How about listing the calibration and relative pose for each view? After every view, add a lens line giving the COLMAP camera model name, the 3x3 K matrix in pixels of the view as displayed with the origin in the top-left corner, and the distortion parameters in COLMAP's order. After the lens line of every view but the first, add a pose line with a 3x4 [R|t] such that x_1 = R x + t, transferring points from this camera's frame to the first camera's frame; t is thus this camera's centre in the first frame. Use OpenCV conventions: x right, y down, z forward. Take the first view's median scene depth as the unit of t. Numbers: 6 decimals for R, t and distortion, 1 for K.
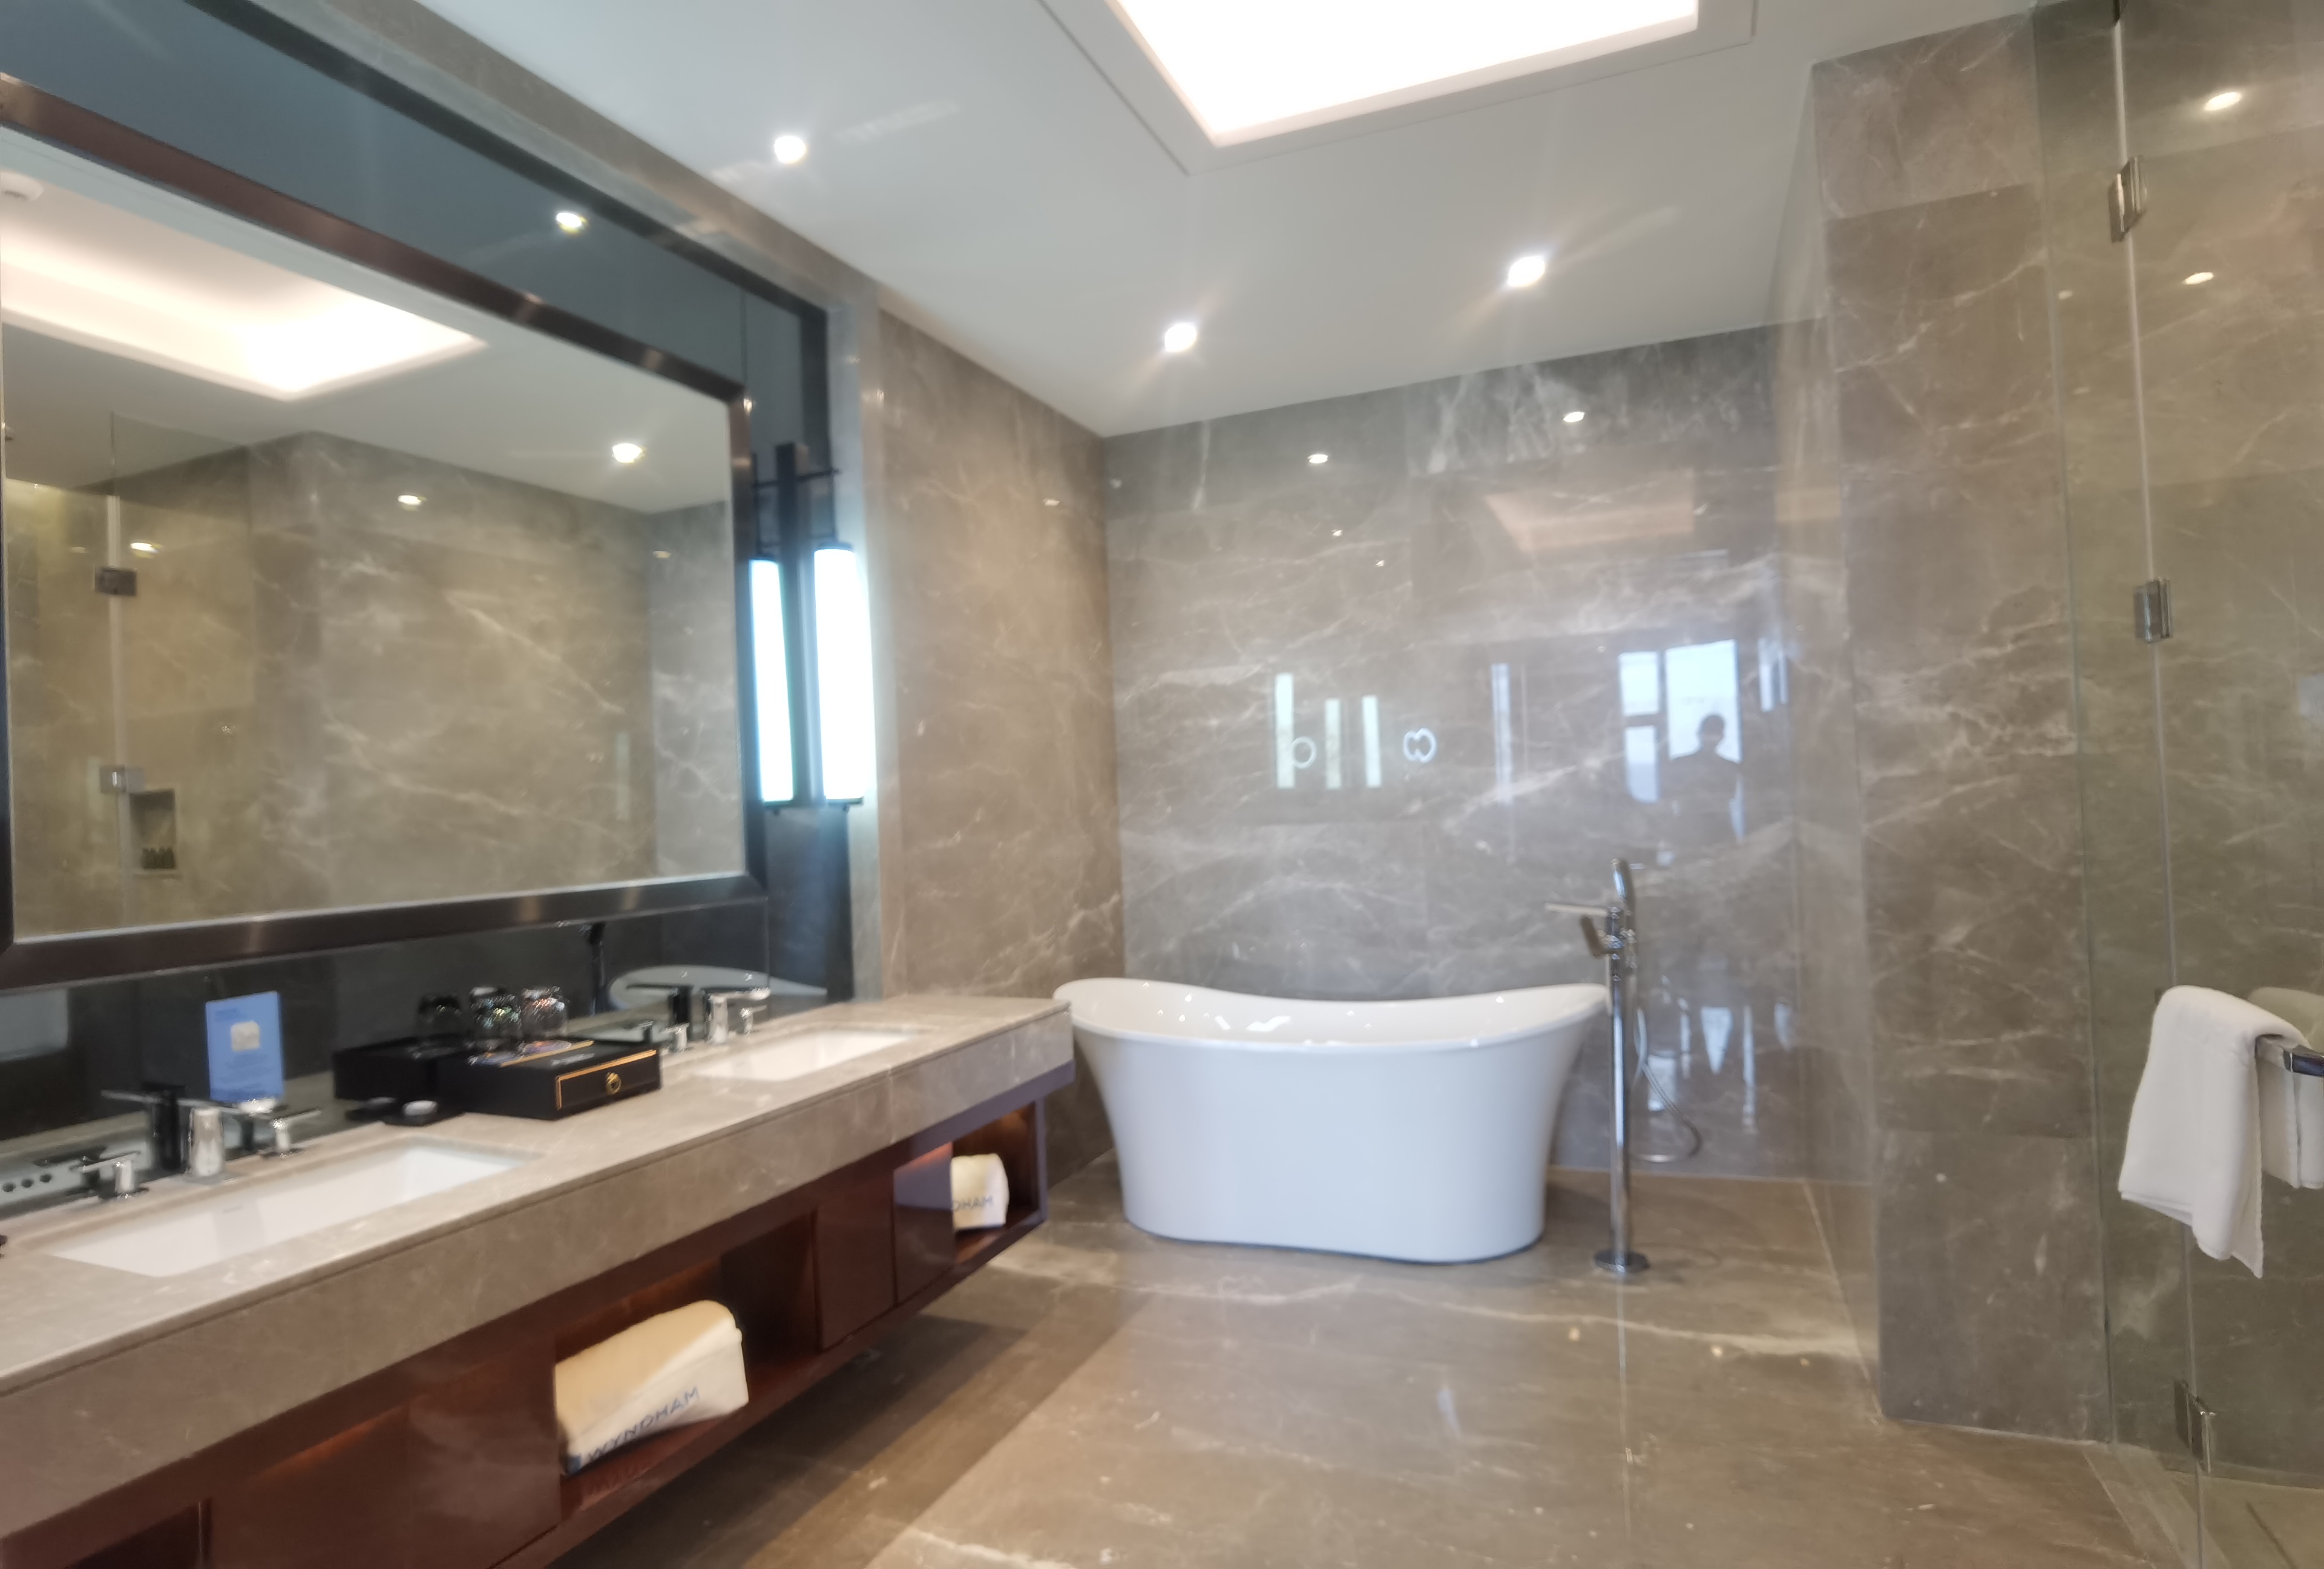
lens RADIAL K [[1212.8, 0, 1156.3], [0, 1212.8, 790.8], [0, 0, 1]] dist [-0.003435, -0.000394]
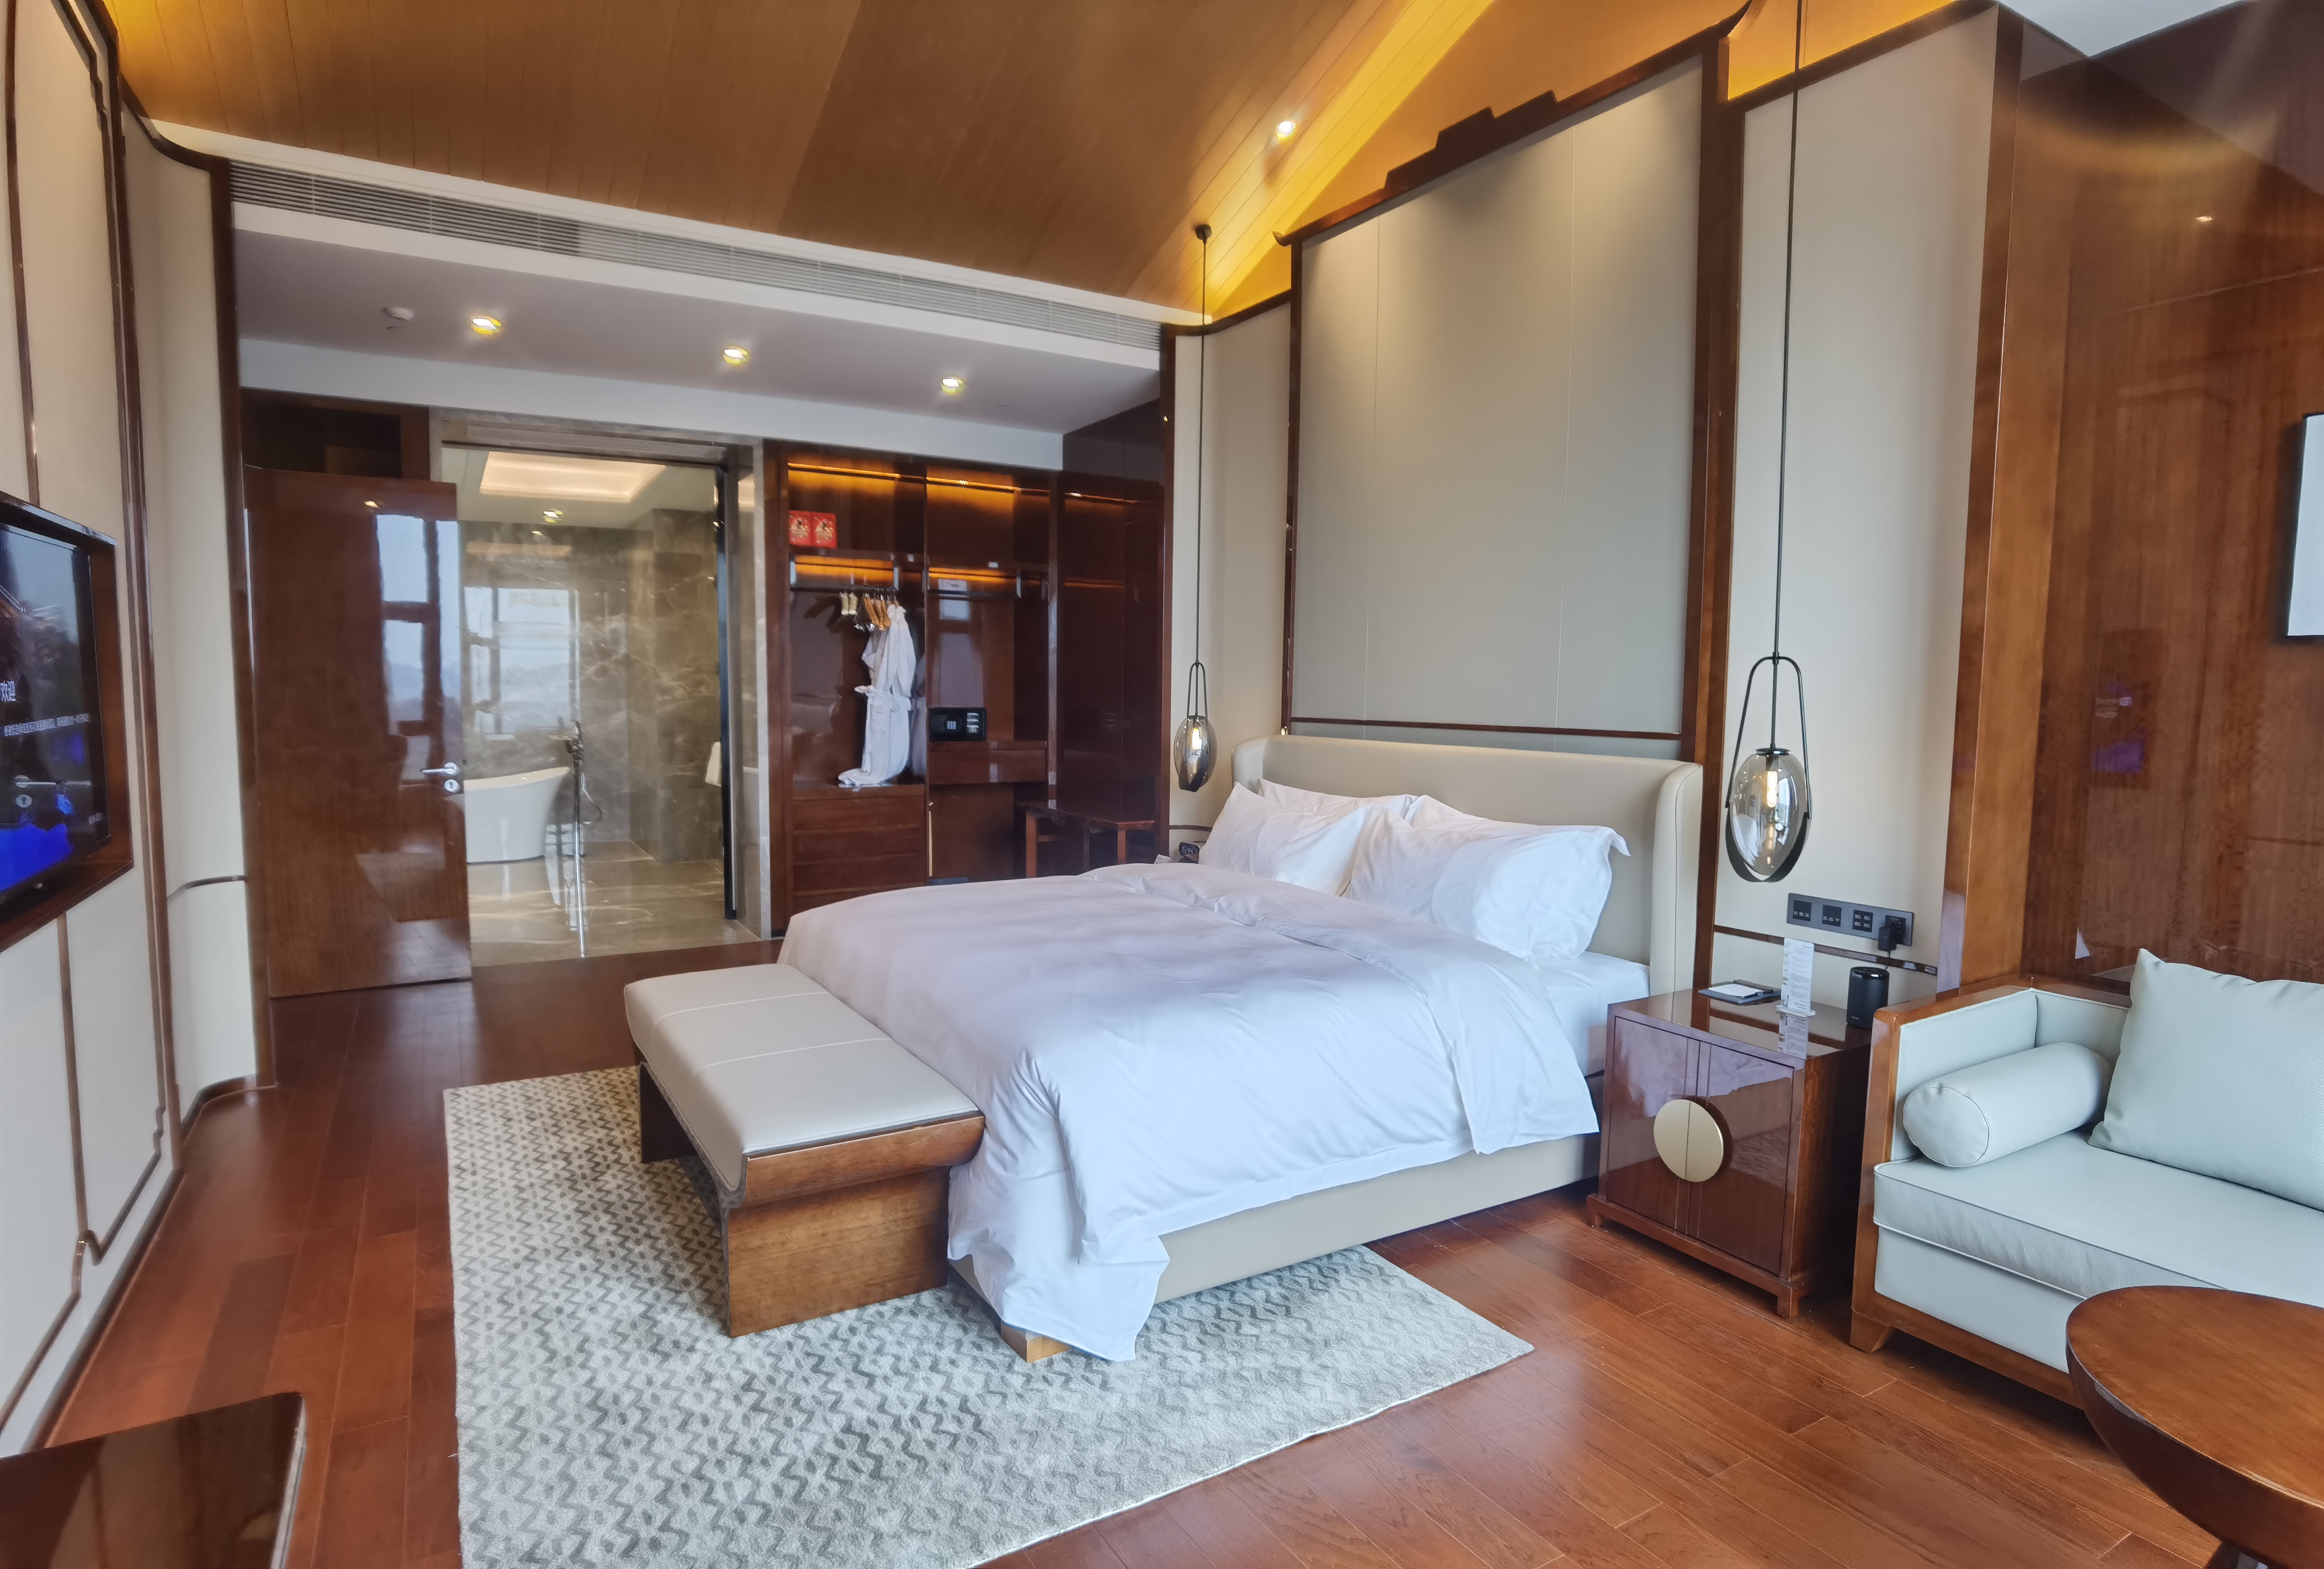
lens RADIAL K [[1212.8, 0, 1153.2], [0, 1212.8, 786.1], [0, 0, 1]] dist [-0.003435, -0.000394]
pose [[0.582984, -0.018079, 0.812282, -1.653571], [-0.047016, 0.997326, 0.055942, -0.026013], [-0.811122, -0.070804, 0.580575, -2.561456]]
